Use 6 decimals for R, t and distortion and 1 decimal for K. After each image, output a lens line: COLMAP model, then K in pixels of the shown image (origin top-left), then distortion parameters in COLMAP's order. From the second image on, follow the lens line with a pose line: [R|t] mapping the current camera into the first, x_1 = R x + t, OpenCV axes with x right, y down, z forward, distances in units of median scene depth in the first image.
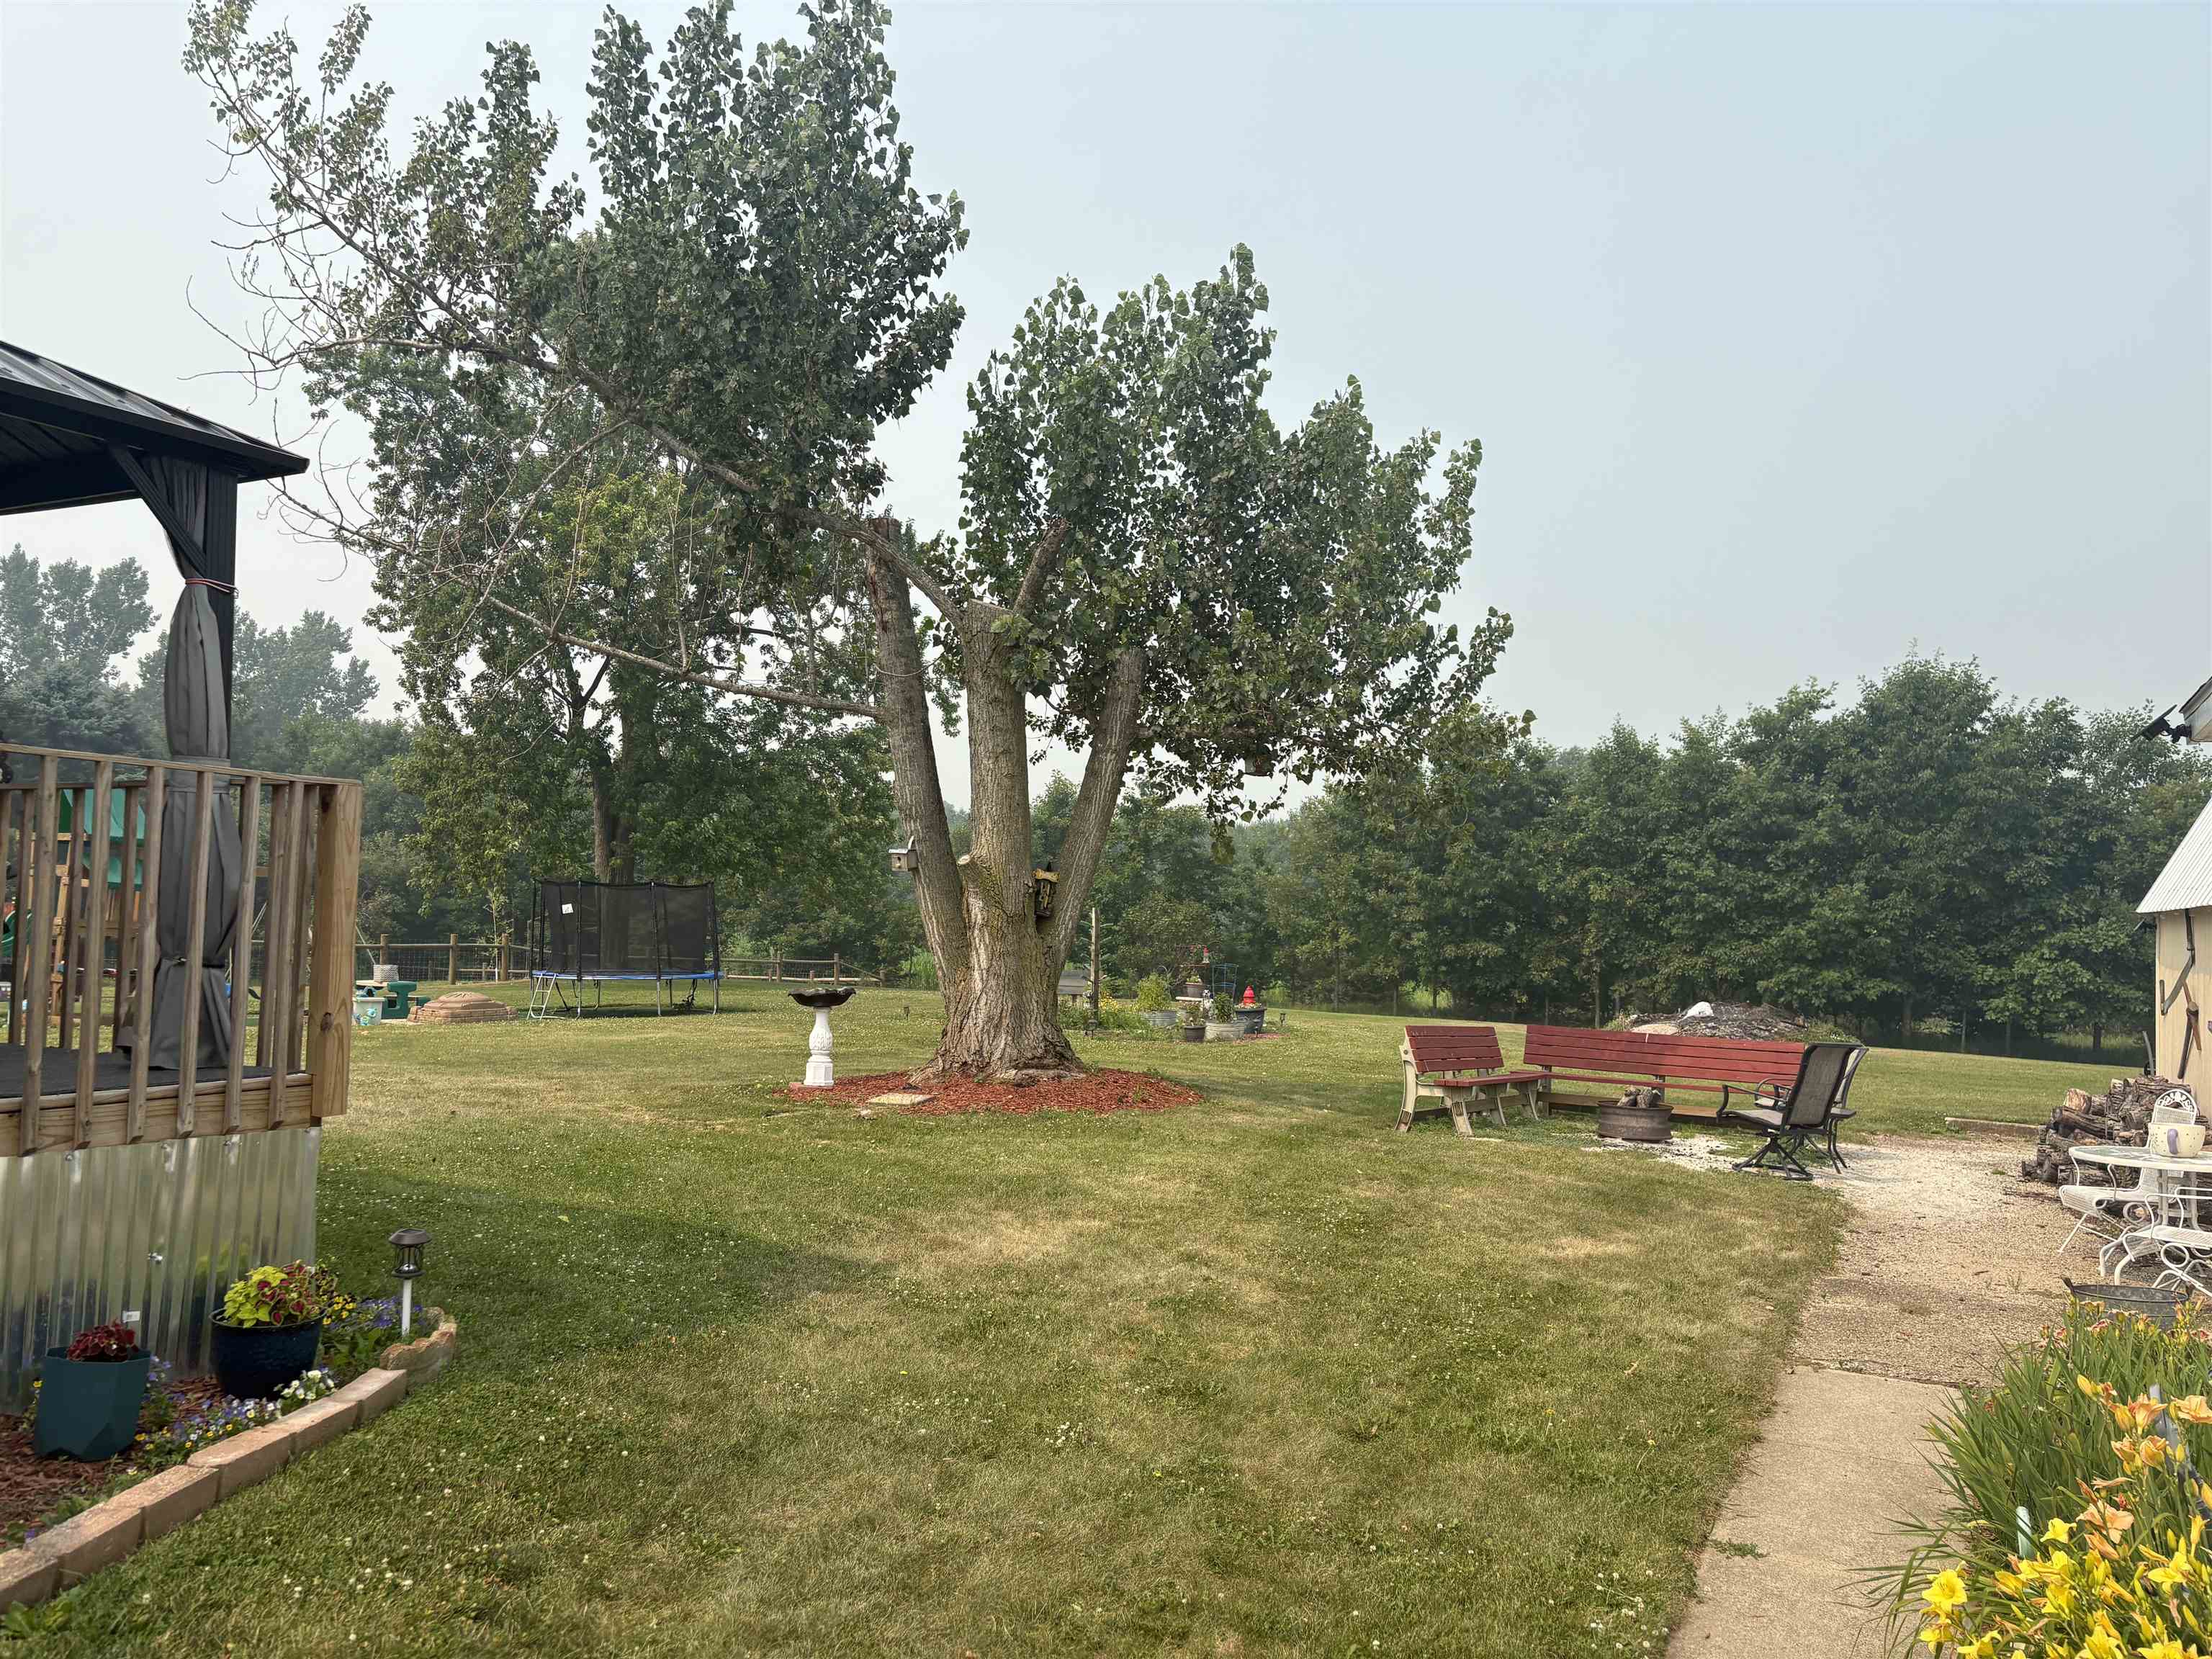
lens RADIAL K [[1674.2, 0, 1105.5], [0, 1674.2, 829.1], [0, 0, 1]] dist [0.027054, -0.005273]
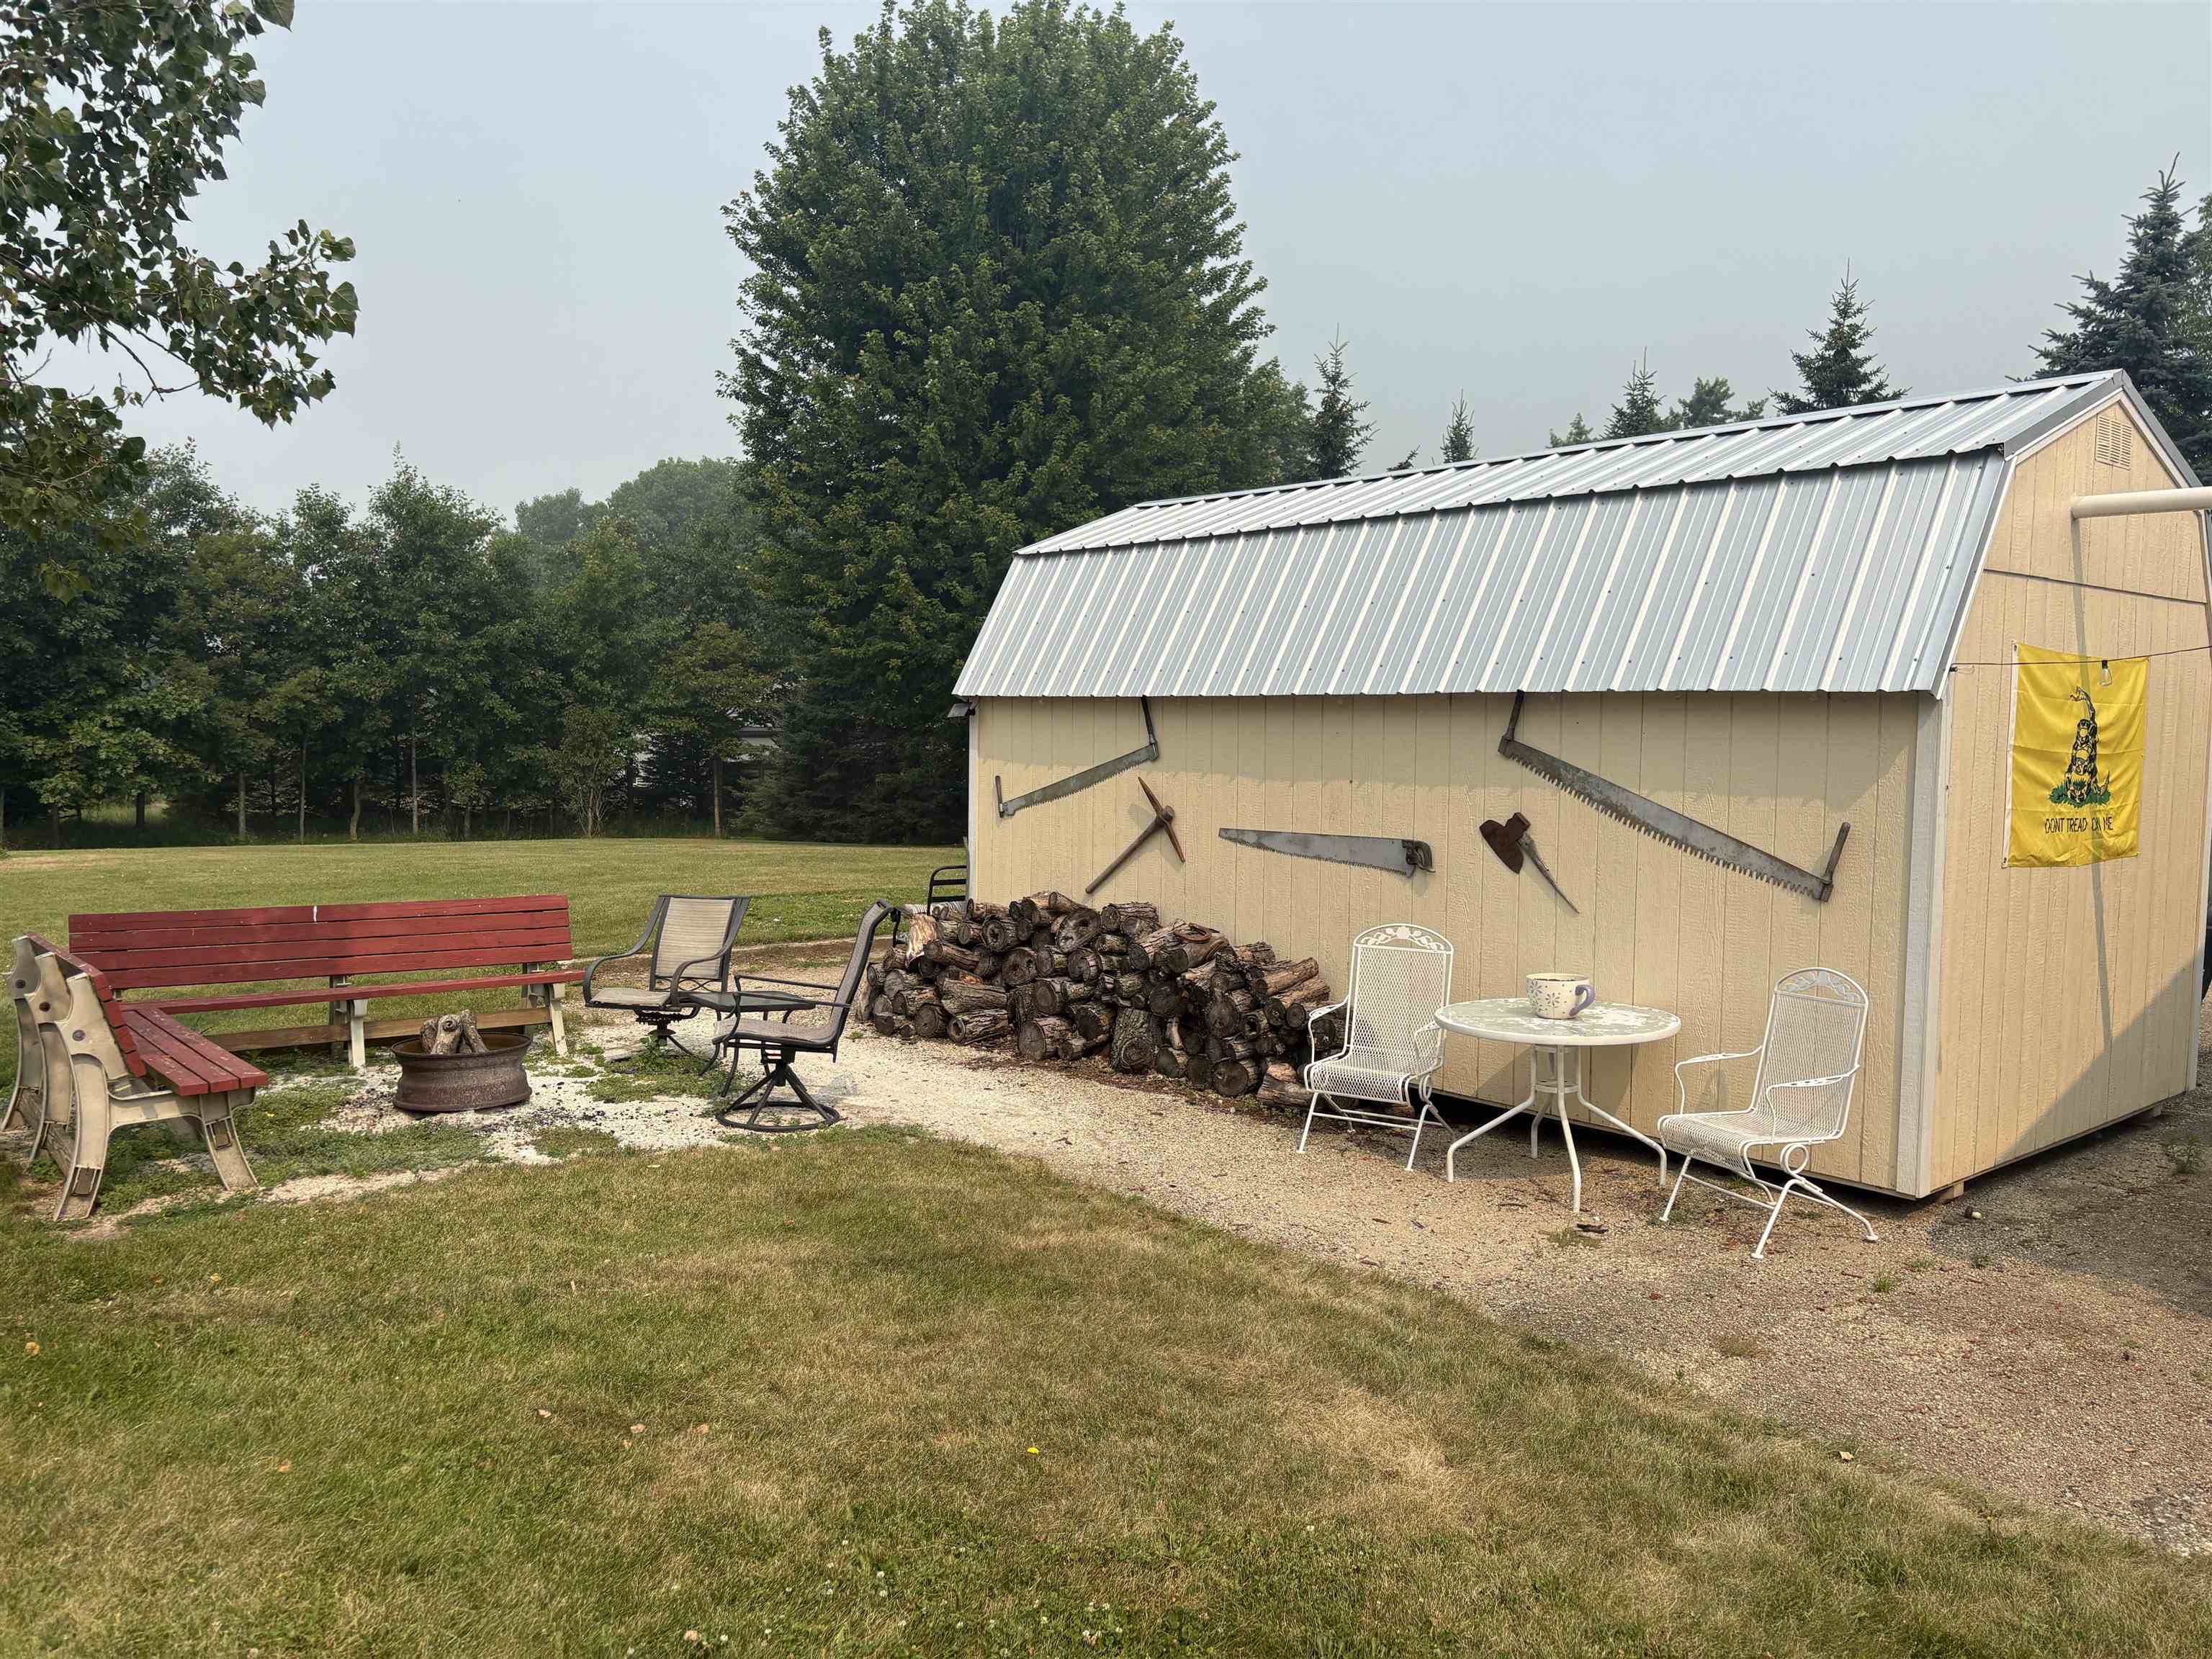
lens RADIAL K [[1674.2, 0, 1106.5], [0, 1674.2, 823.7], [0, 0, 1]] dist [0.027054, -0.005273]
pose [[0.387614, -0.078761, 0.918451, -0.037577], [-0.052551, 0.992835, 0.107318, 0.006718], [-0.920323, -0.089863, 0.380698, 0.203501]]
